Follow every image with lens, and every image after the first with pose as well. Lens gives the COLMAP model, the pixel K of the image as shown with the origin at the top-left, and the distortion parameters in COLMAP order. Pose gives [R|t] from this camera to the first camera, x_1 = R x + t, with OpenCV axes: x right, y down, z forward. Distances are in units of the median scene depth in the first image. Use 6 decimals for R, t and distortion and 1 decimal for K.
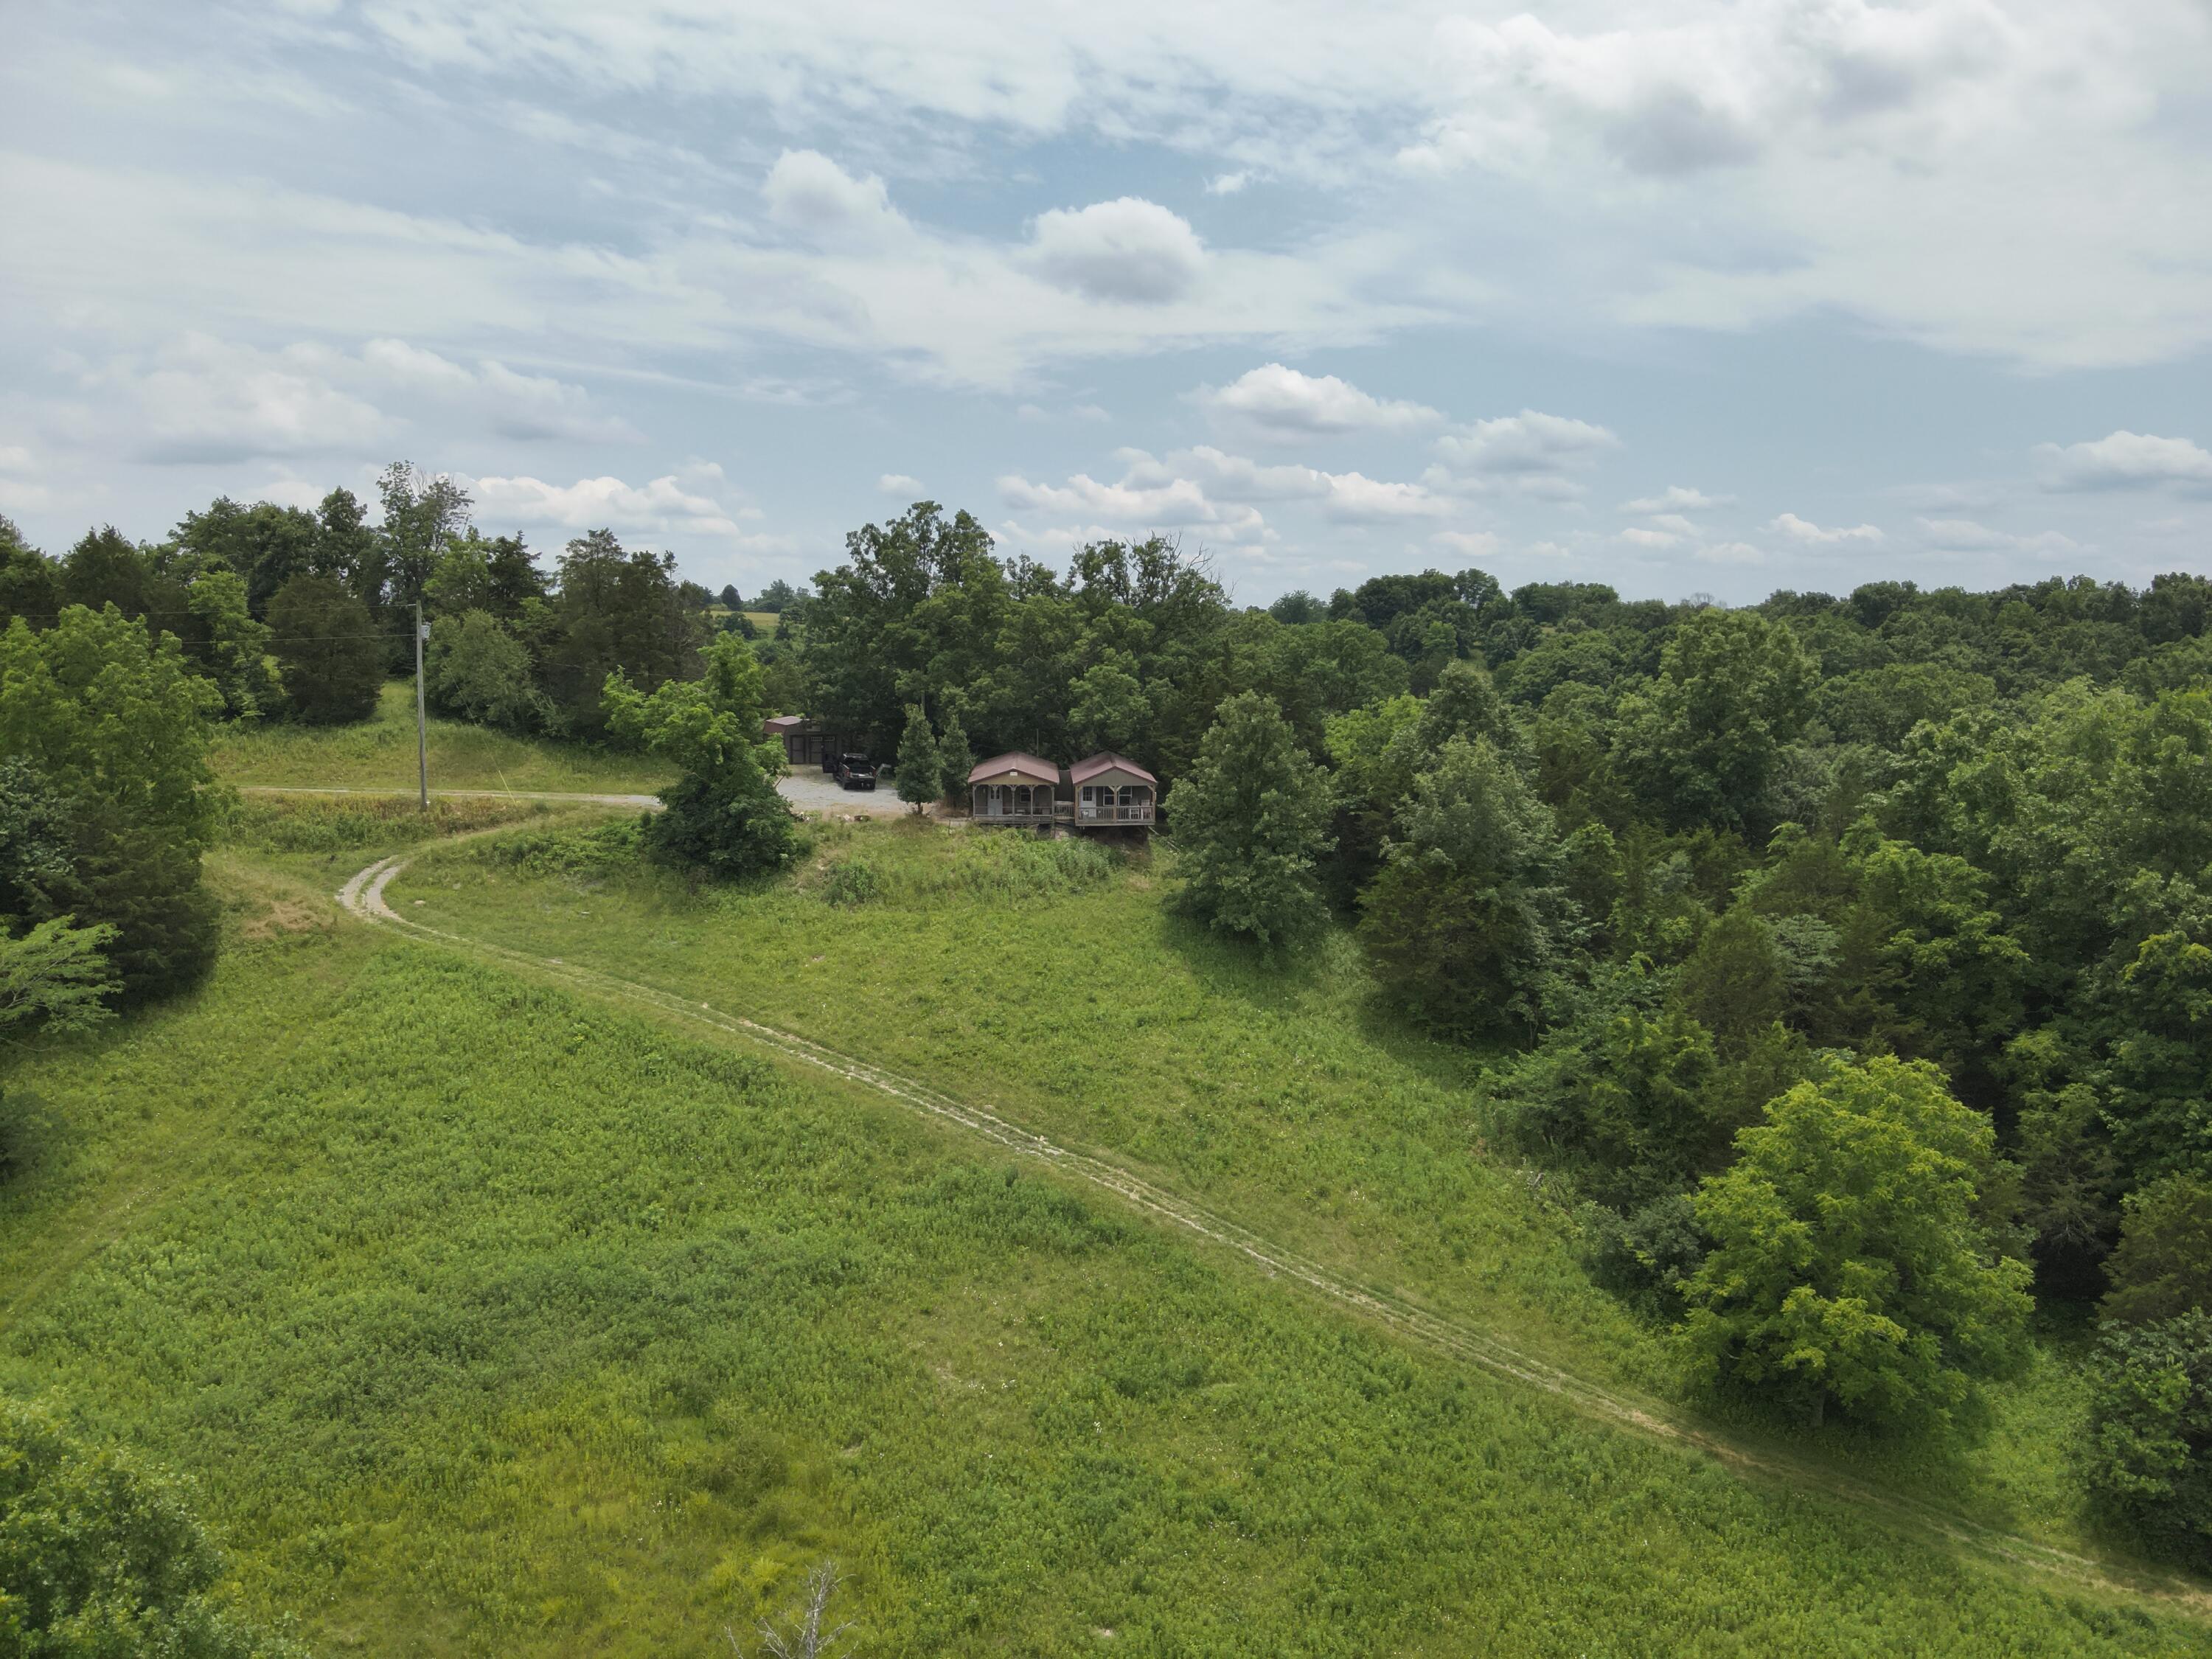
lens RADIAL K [[1565.6, 0, 1110.0], [0, 1565.6, 837.3], [0, 0, 1]] dist [0.092483, -0.163346]
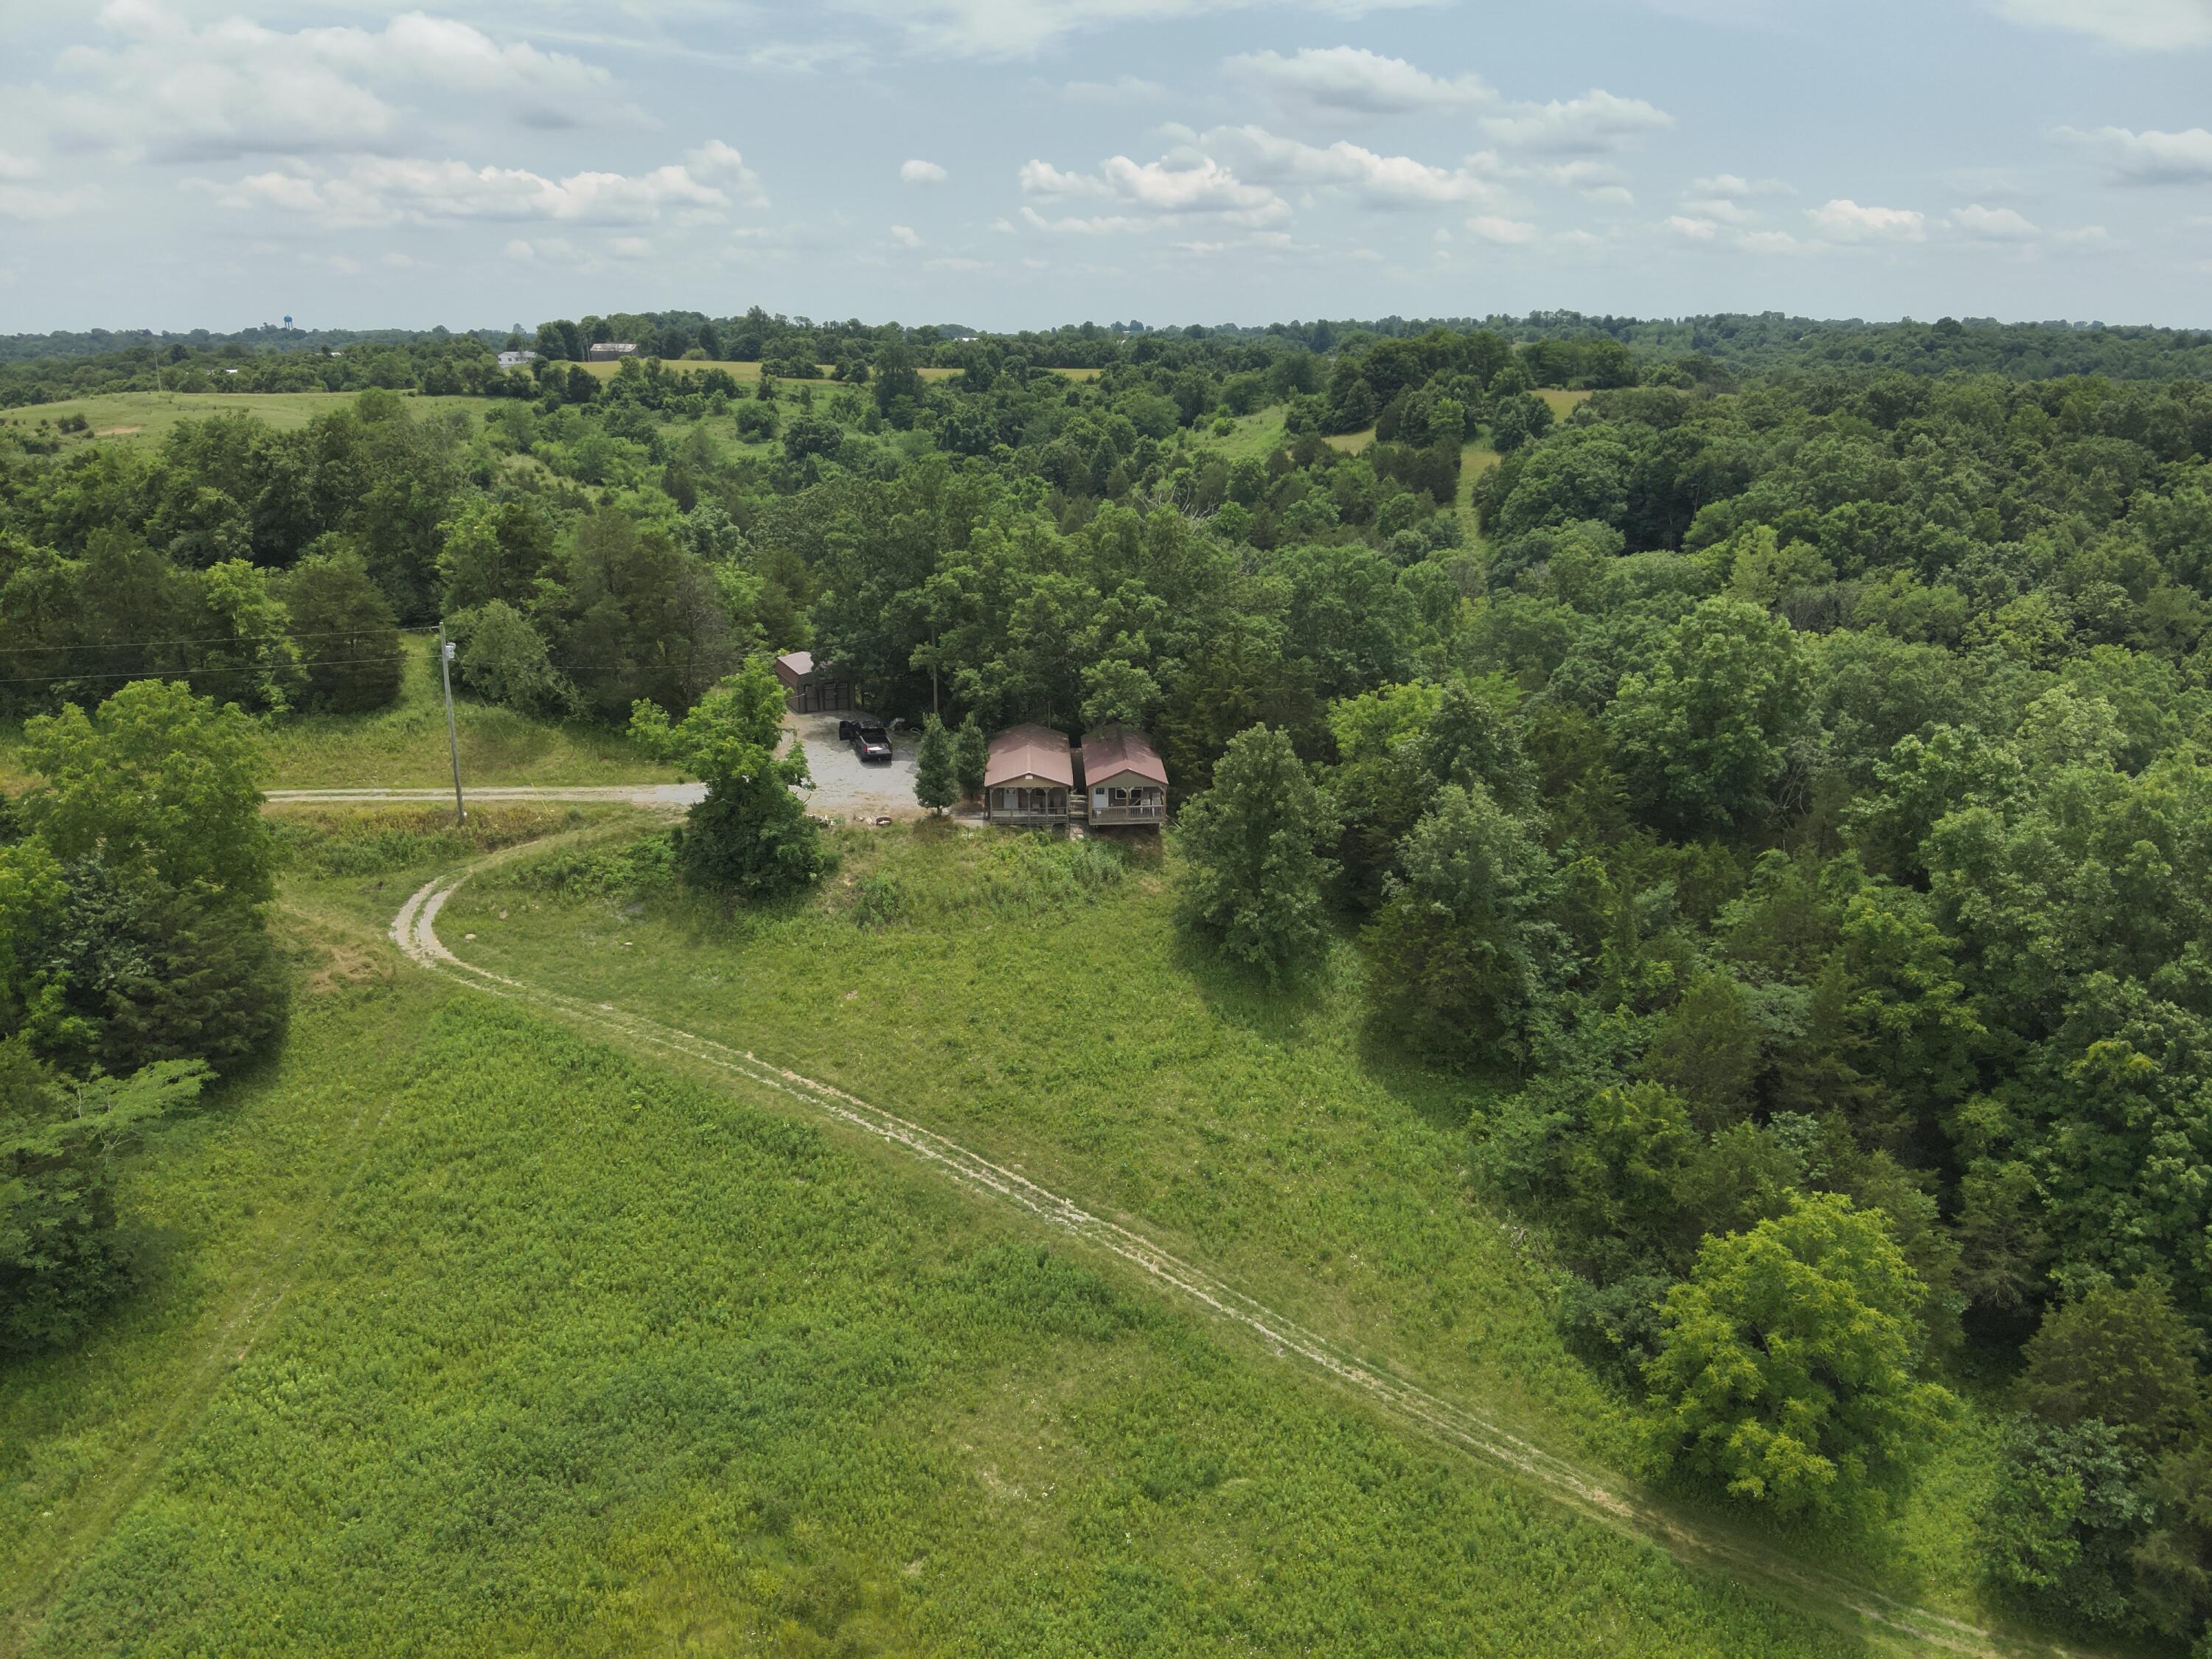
lens RADIAL K [[1565.6, 0, 1110.0], [0, 1565.6, 837.3], [0, 0, 1]] dist [0.092483, -0.163346]
pose [[0.999981, -0.004623, 0.004001, -0.015860], [0.003877, 0.985458, 0.169874, -0.222275], [-0.004728, -0.169856, 0.985458, -0.030381]]
